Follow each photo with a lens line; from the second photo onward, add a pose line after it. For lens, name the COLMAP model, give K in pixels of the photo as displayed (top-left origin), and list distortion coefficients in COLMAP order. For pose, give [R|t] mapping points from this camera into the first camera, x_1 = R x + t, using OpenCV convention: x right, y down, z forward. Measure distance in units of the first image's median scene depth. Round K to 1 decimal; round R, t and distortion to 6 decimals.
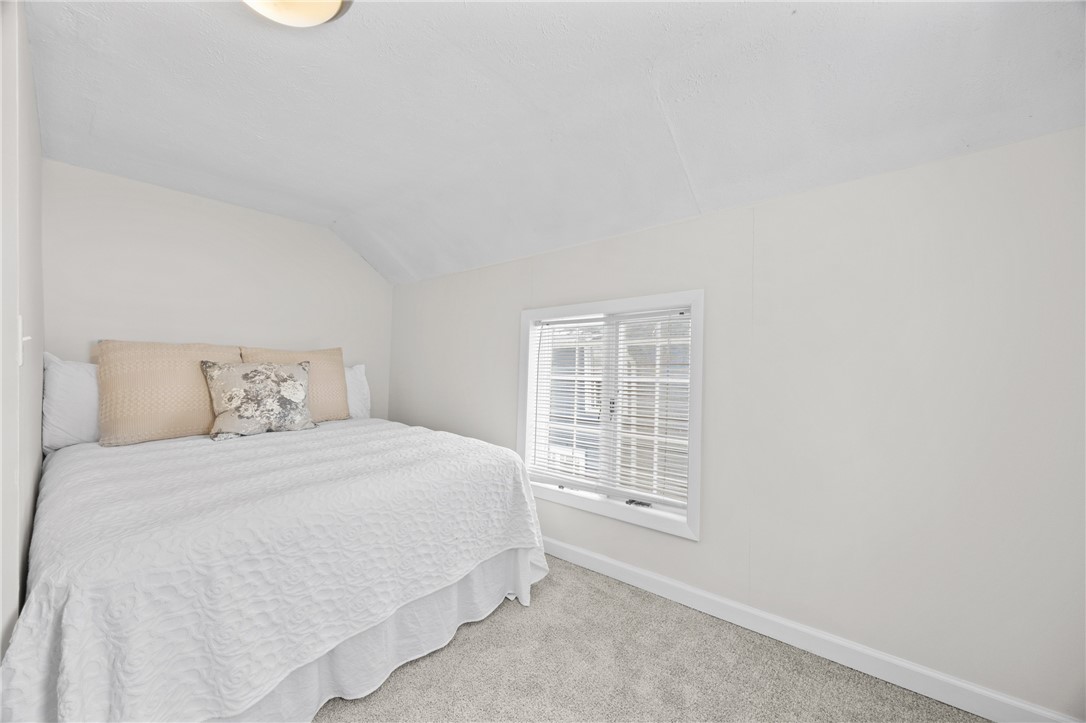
lens RADIAL K [[424.6, 0, 546.2], [0, 424.6, 374.1], [0, 0, 1]] dist [-0.001695, 0.000058]
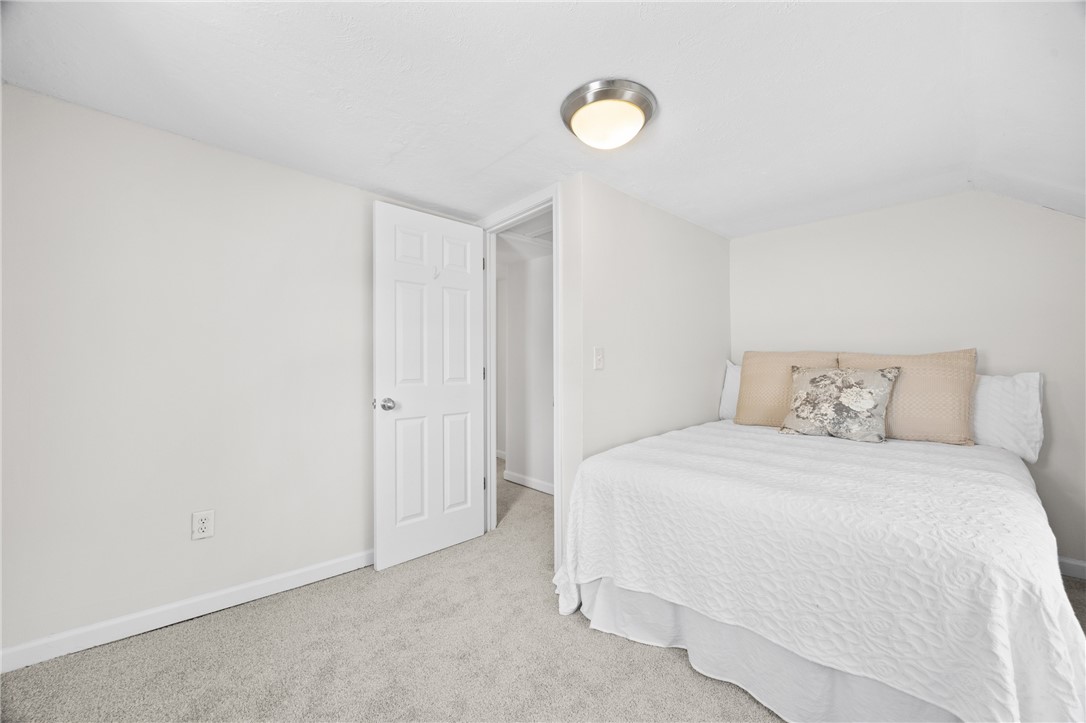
lens RADIAL K [[424.6, 0, 546.2], [0, 424.6, 374.1], [0, 0, 1]] dist [-0.001695, 0.000058]
pose [[-0.137378, 0.027386, -0.990140, 0.457333], [-0.028944, 0.999080, 0.031649, -0.025829], [0.990096, 0.033006, -0.136458, 0.477048]]
